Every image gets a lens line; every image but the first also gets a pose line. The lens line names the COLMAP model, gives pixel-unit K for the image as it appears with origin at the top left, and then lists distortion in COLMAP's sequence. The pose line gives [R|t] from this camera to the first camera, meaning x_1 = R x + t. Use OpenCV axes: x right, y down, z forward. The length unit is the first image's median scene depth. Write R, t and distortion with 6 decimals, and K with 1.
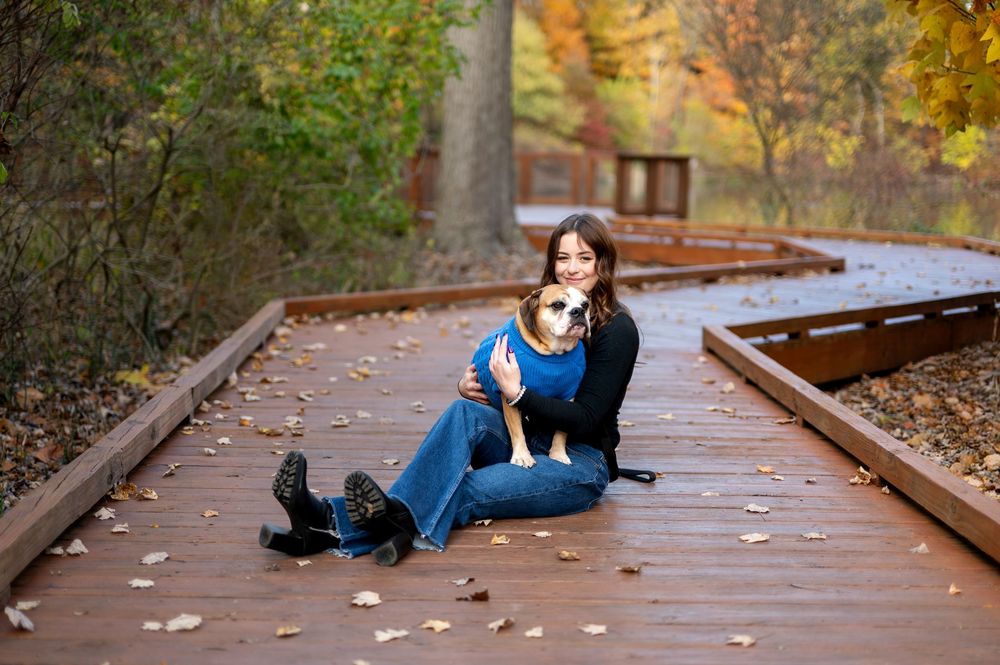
lens RADIAL K [[1412.9, 0, 491.6], [0, 1412.9, 334.1], [0, 0, 1]] dist [-0.009230, 0.000000]
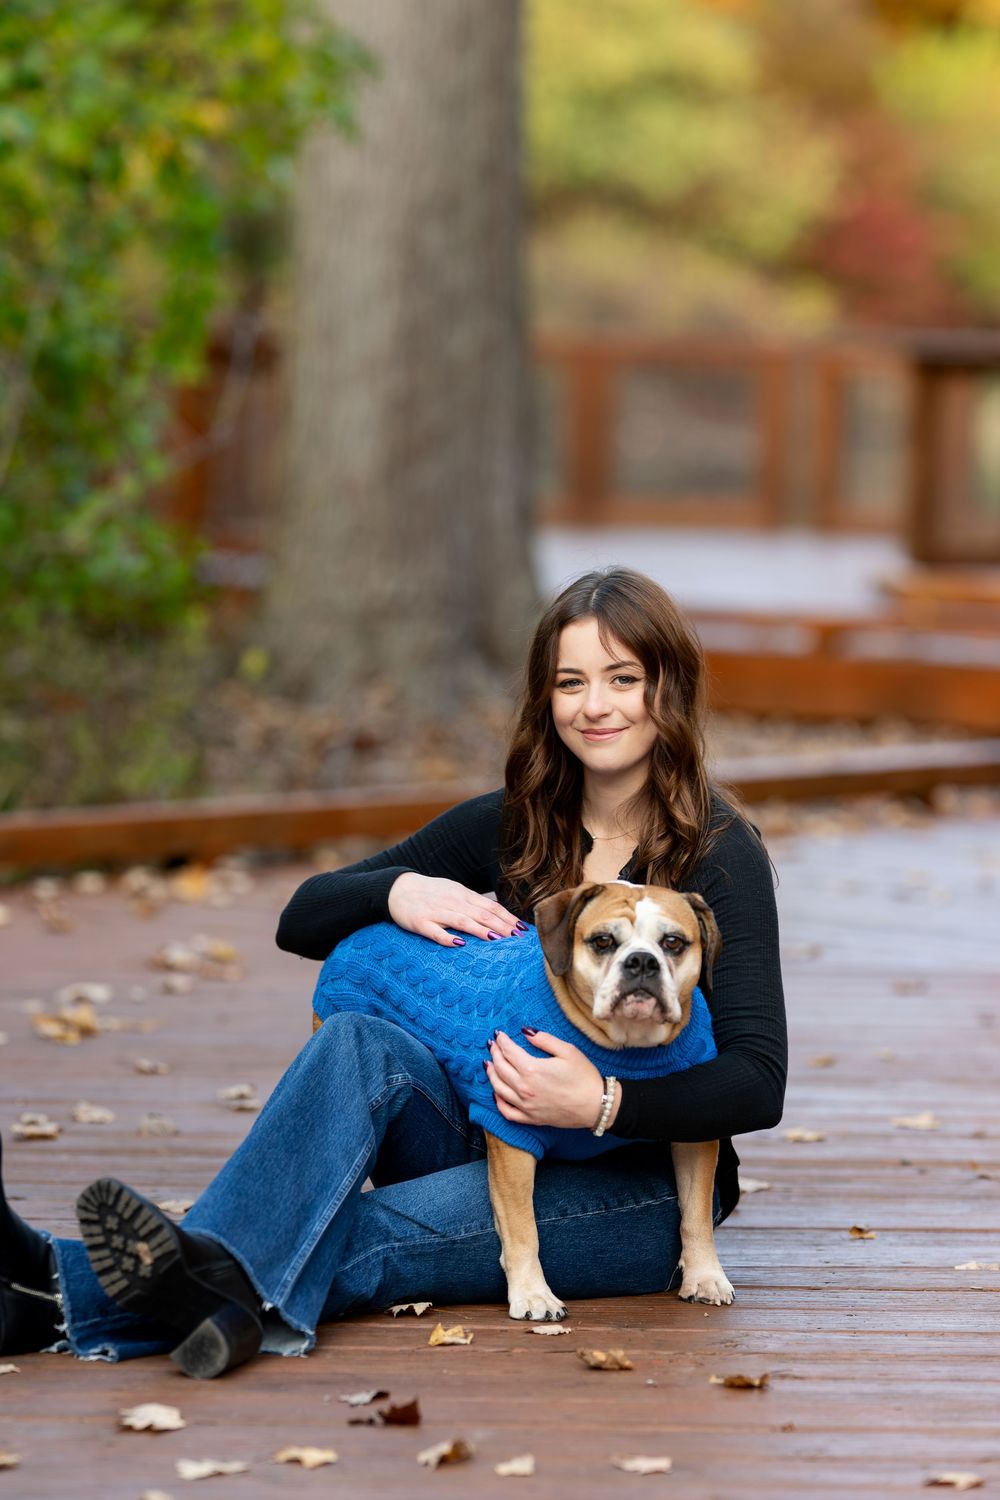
lens RADIAL K [[5692.8, 0, 499.9], [0, 5692.8, 748.7], [0, 0, 1]] dist [-0.015729, 0.000000]
pose [[0.999986, -0.002790, 0.004405, 0.007932], [0.003014, 0.998654, -0.051775, 0.032484], [-0.004254, 0.051788, 0.998649, -0.413014]]
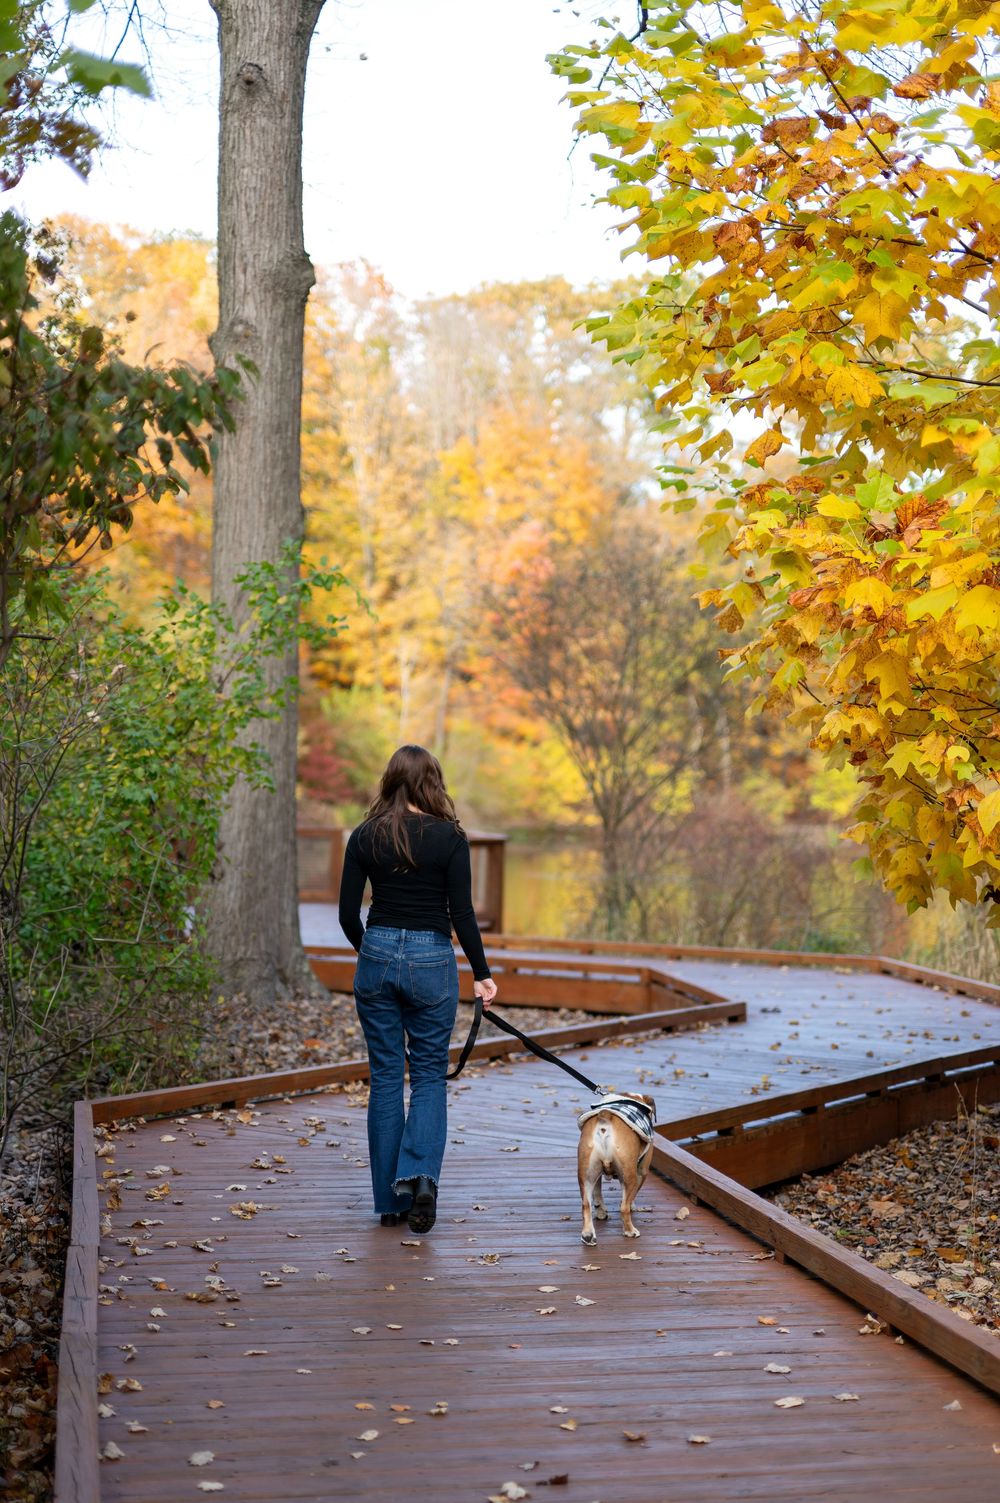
lens RADIAL K [[2123.6, 0, 516.4], [0, 2123.6, 755.6], [0, 0, 1]] dist [-0.009230, 0.000000]
pose [[0.985331, 0.001169, 0.170650, -0.145979], [0.022913, 0.990015, -0.139086, -0.057664], [-0.169109, 0.140956, 0.975466, -0.270512]]
